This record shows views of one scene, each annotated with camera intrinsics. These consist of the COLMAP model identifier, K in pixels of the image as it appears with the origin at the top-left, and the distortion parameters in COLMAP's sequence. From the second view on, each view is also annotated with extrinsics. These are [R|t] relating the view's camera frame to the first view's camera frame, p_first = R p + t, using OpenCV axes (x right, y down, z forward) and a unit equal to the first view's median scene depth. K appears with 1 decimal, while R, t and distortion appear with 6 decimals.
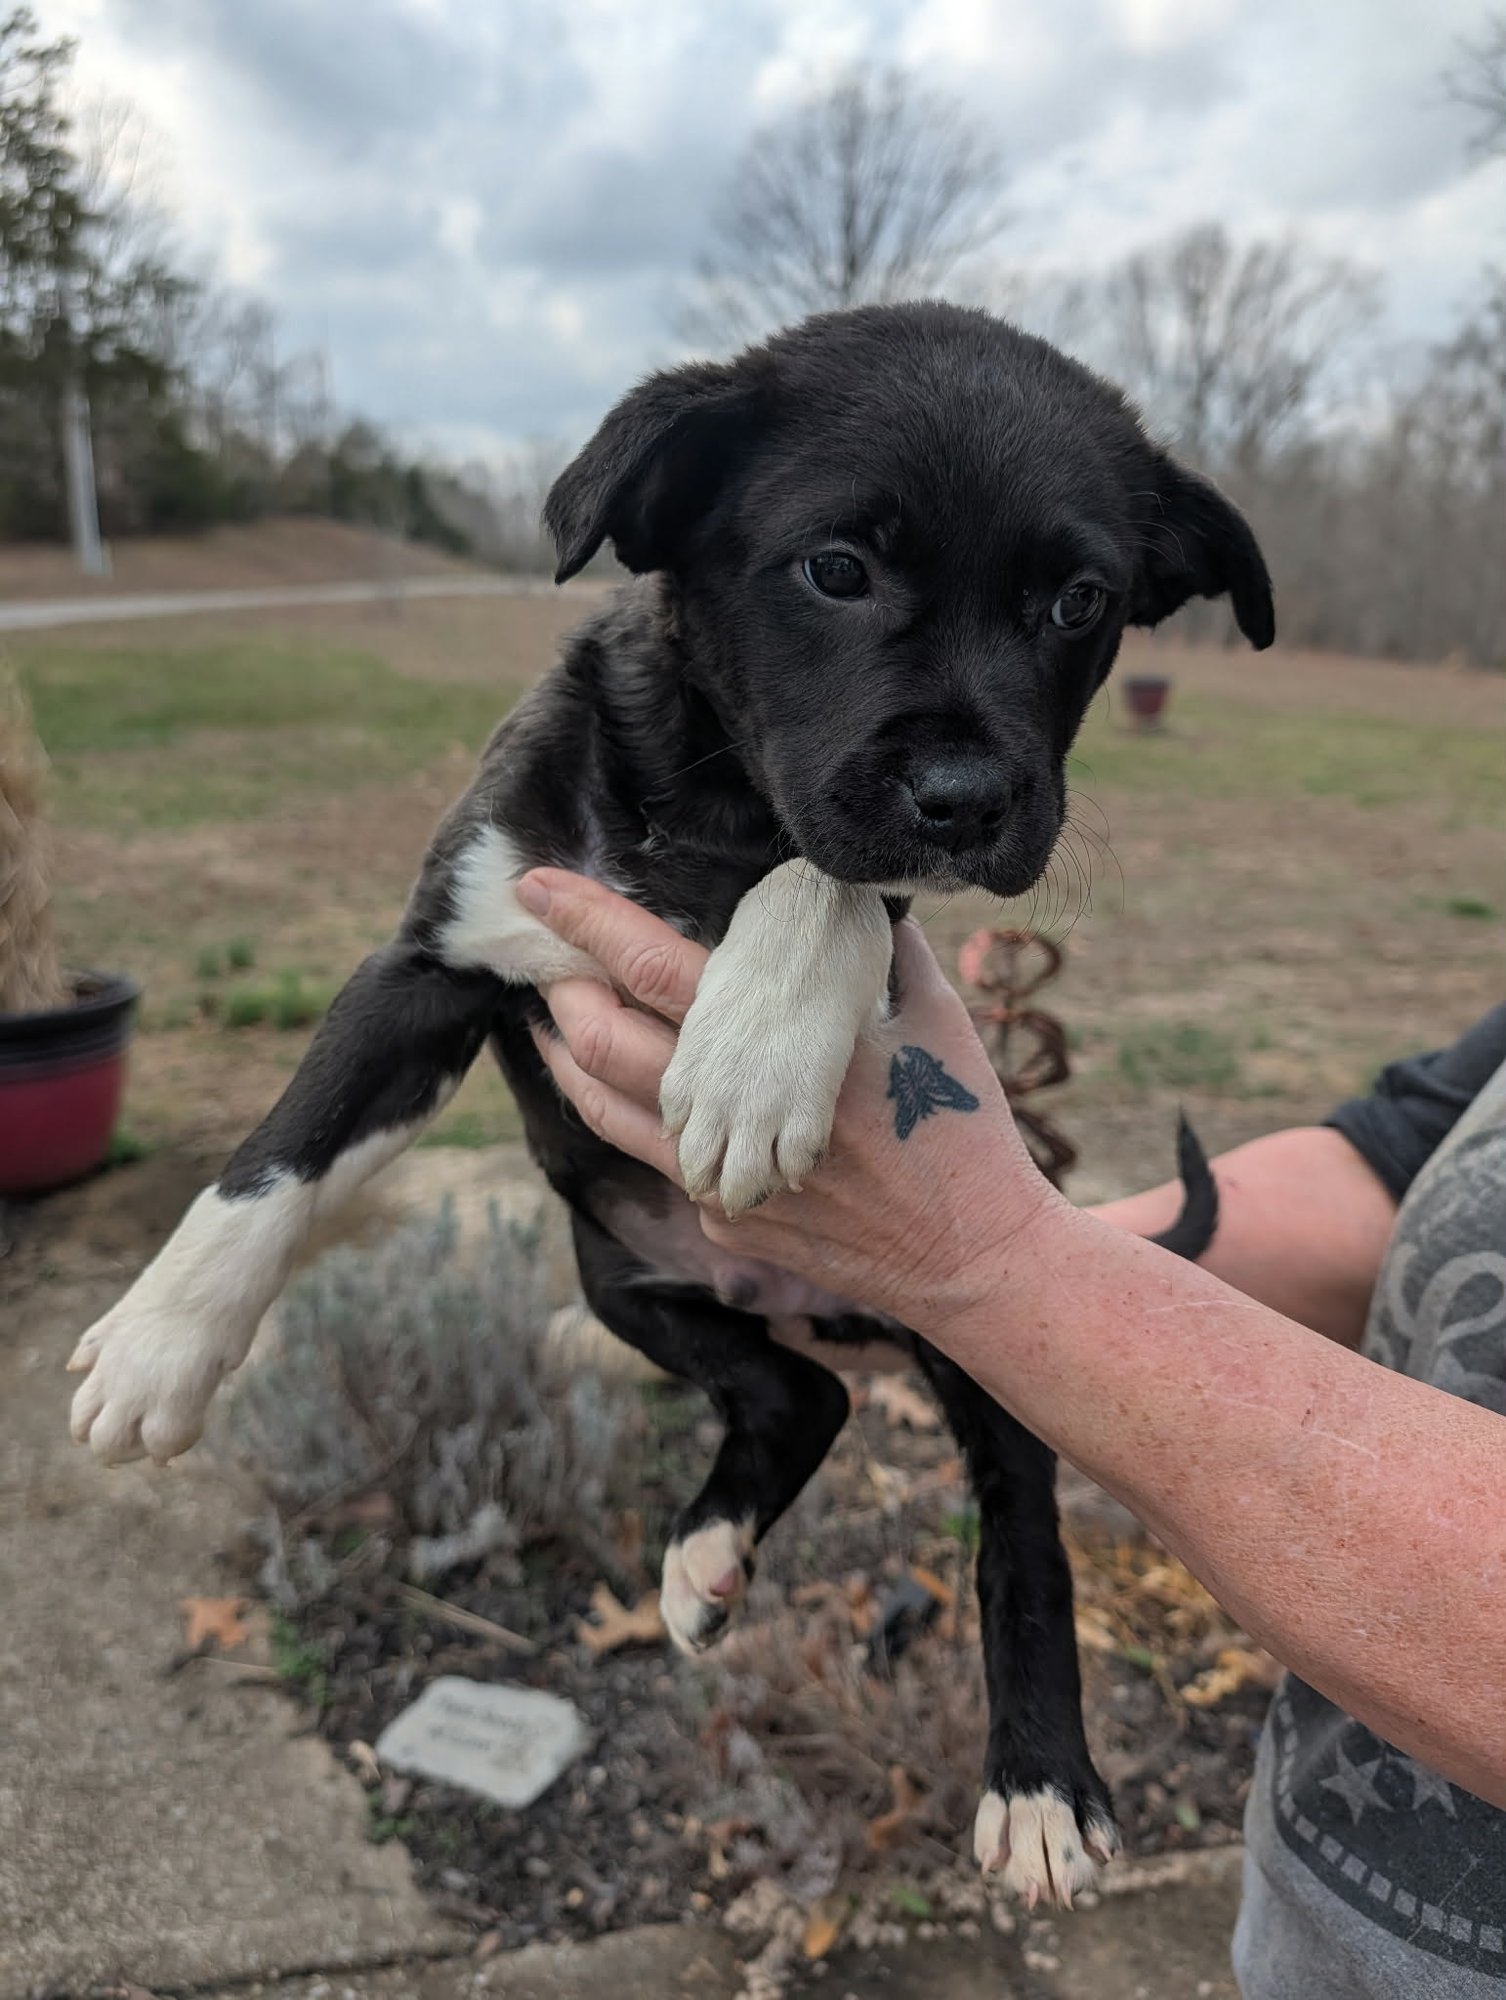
lens RADIAL K [[1526.5, 0, 754.9], [0, 1526.5, 951.7], [0, 0, 1]] dist [-0.008442, 0.003593]
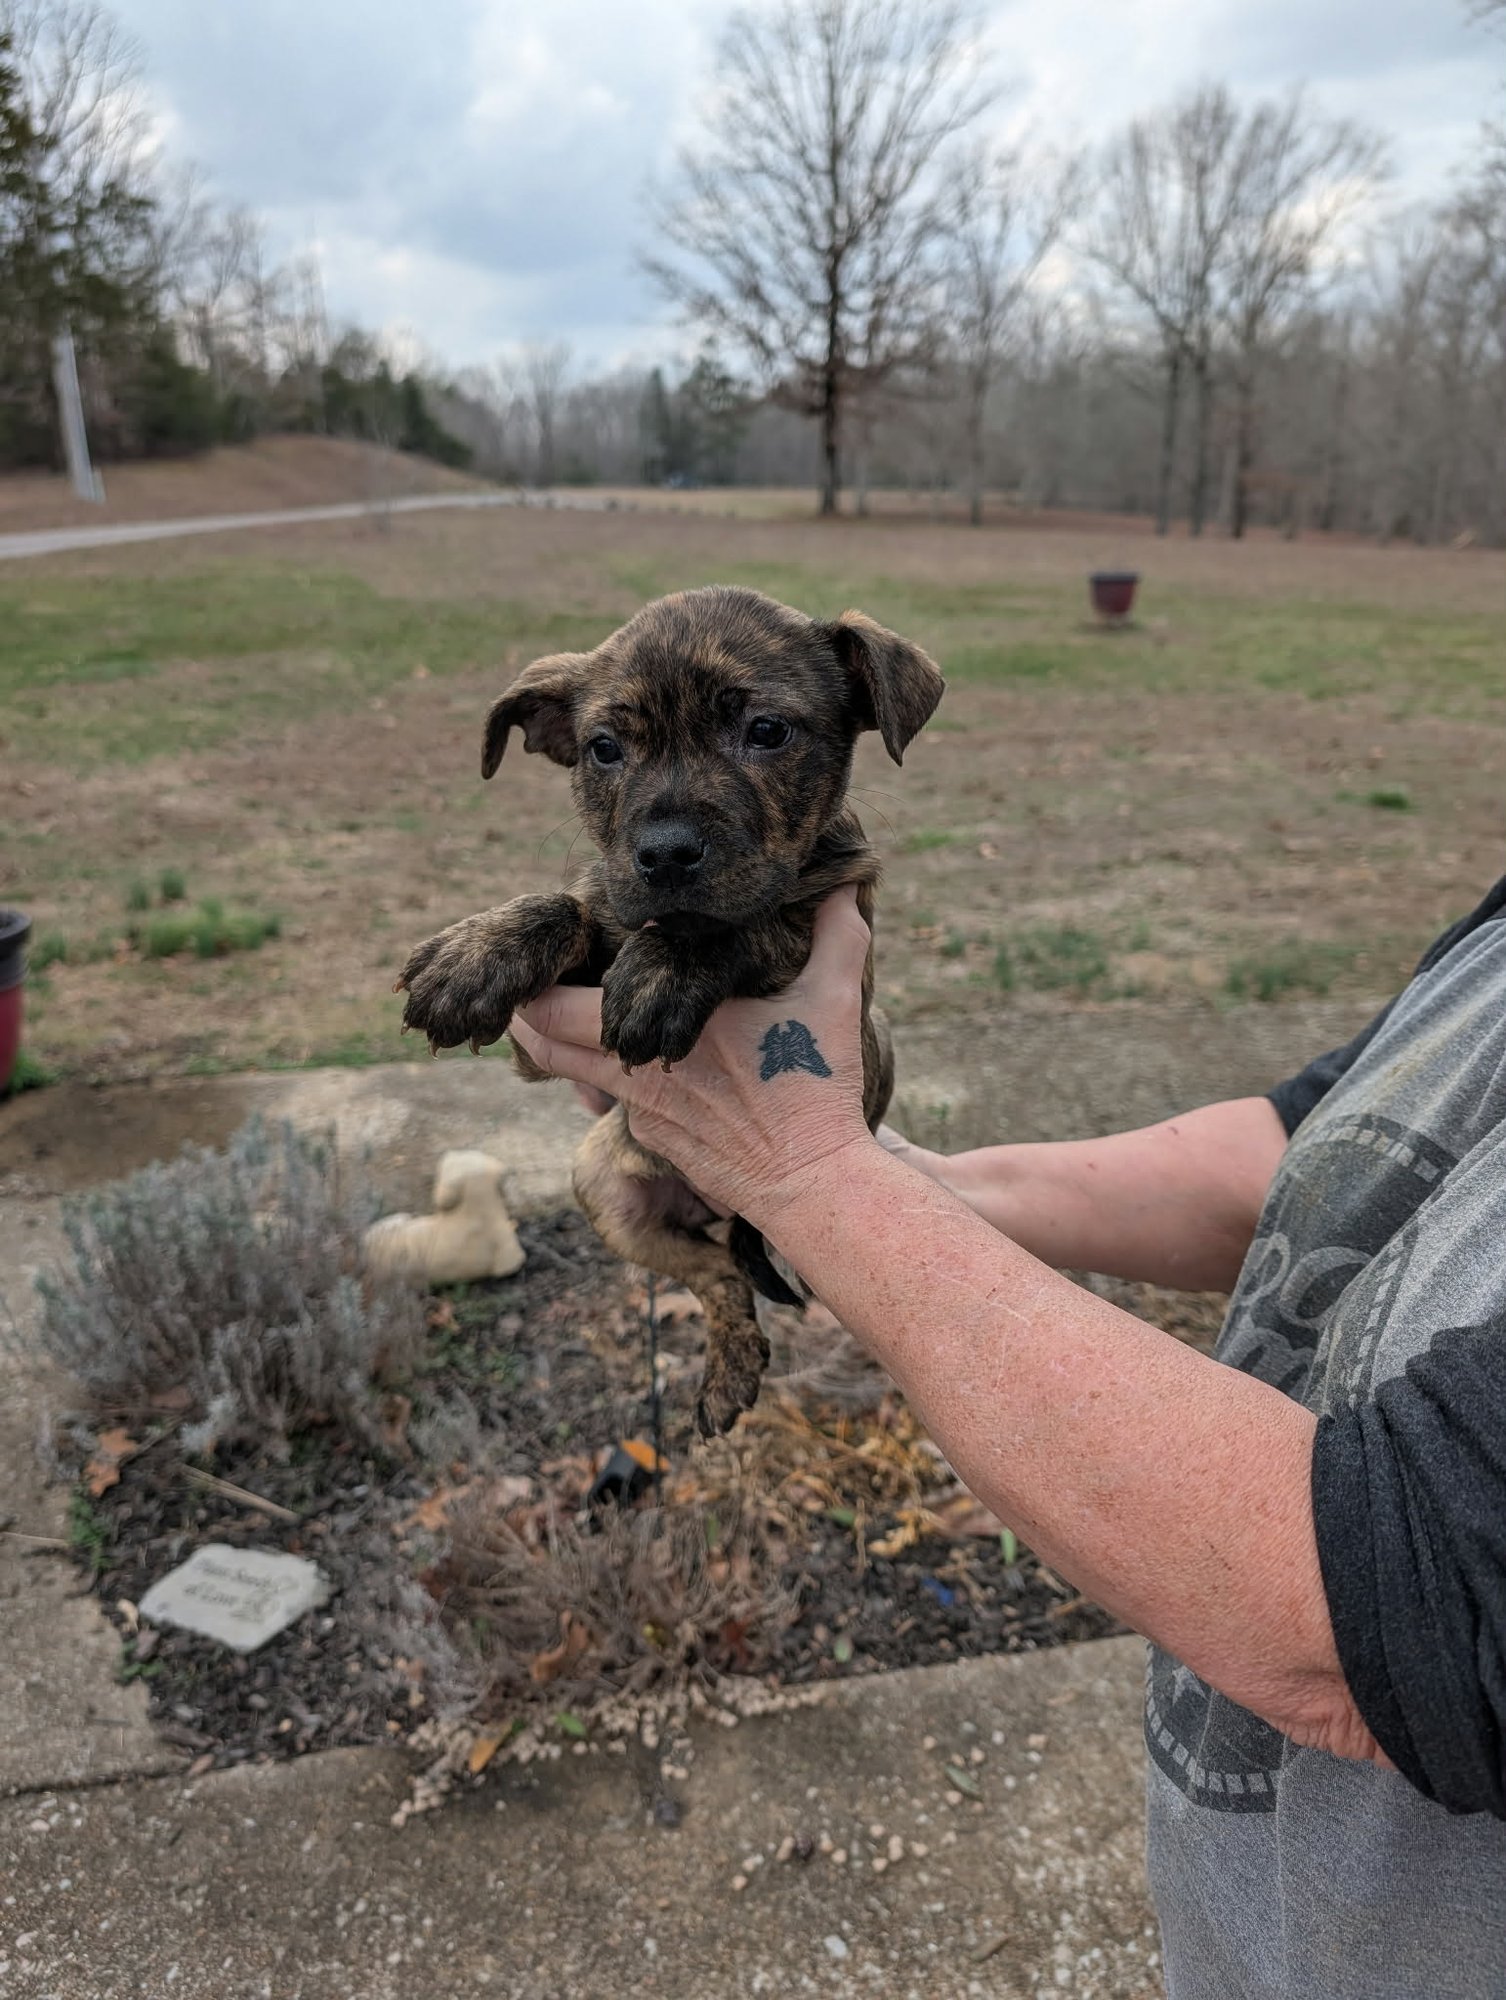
lens RADIAL K [[1511.1, 0, 755.7], [0, 1511.1, 969.4], [0, 0, 1]] dist [0.000412, 0.000249]
pose [[0.999258, -0.027919, -0.026530, 0.228803], [0.029859, 0.996676, 0.075793, -0.018863], [0.024326, -0.076529, 0.996771, -0.068191]]
